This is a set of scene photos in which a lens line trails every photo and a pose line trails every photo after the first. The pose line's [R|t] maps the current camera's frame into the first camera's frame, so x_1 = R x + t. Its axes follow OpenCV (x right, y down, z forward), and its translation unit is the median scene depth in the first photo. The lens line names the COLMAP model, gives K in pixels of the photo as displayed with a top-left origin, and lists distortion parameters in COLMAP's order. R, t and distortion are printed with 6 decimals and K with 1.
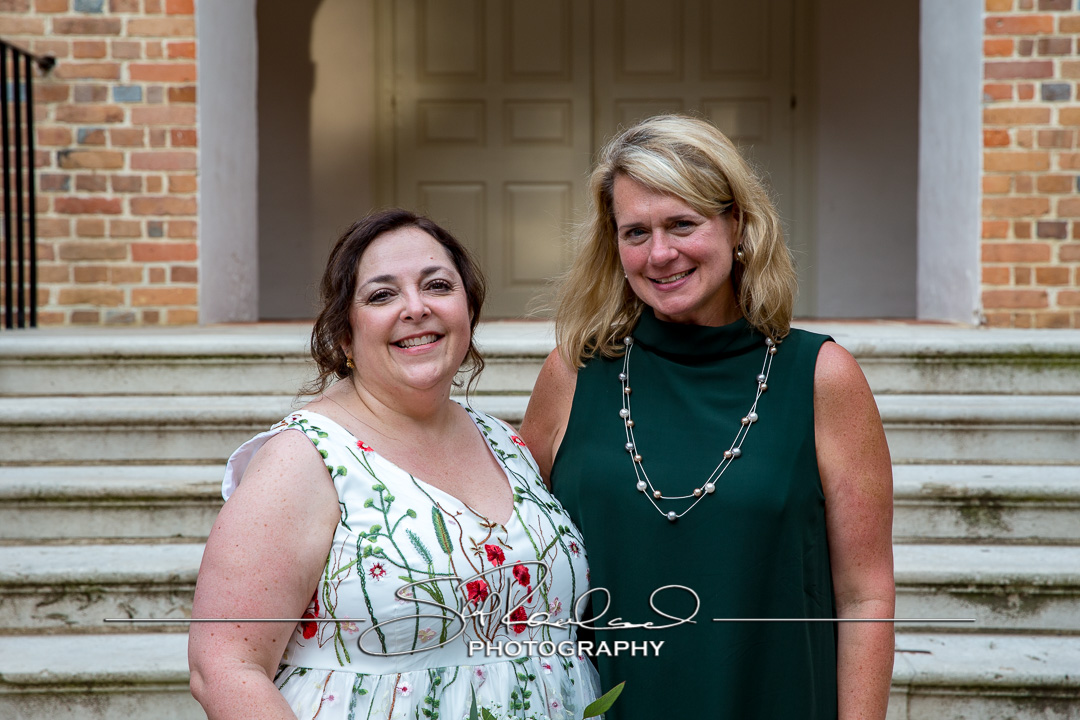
lens RADIAL K [[1888.4, 0, 542.1], [0, 1888.4, 379.9], [0, 0, 1]] dist [0.176248, 0.181810]
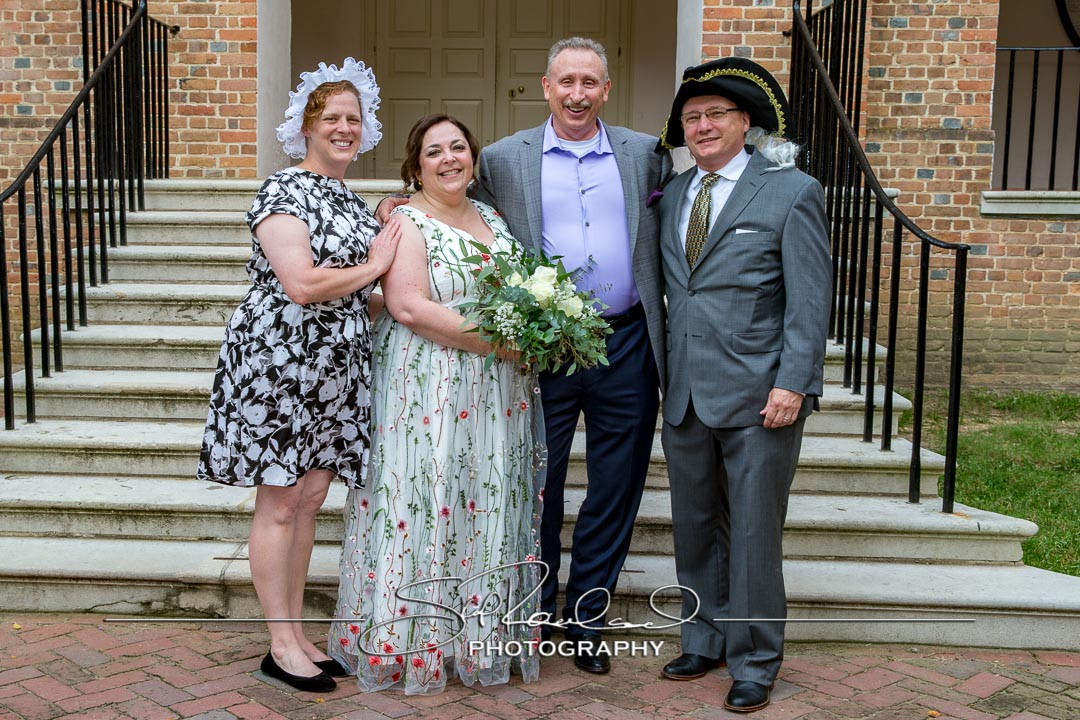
lens RADIAL K [[1211.4, 0, 431.5], [0, 1211.4, 331.7], [0, 0, 1]] dist [0.009982, 0.017750]
pose [[0.999238, 0.018083, -0.034587, 0.025215], [-0.015060, 0.996202, 0.085760, 0.014692], [0.036007, -0.085174, 0.995715, -0.139740]]
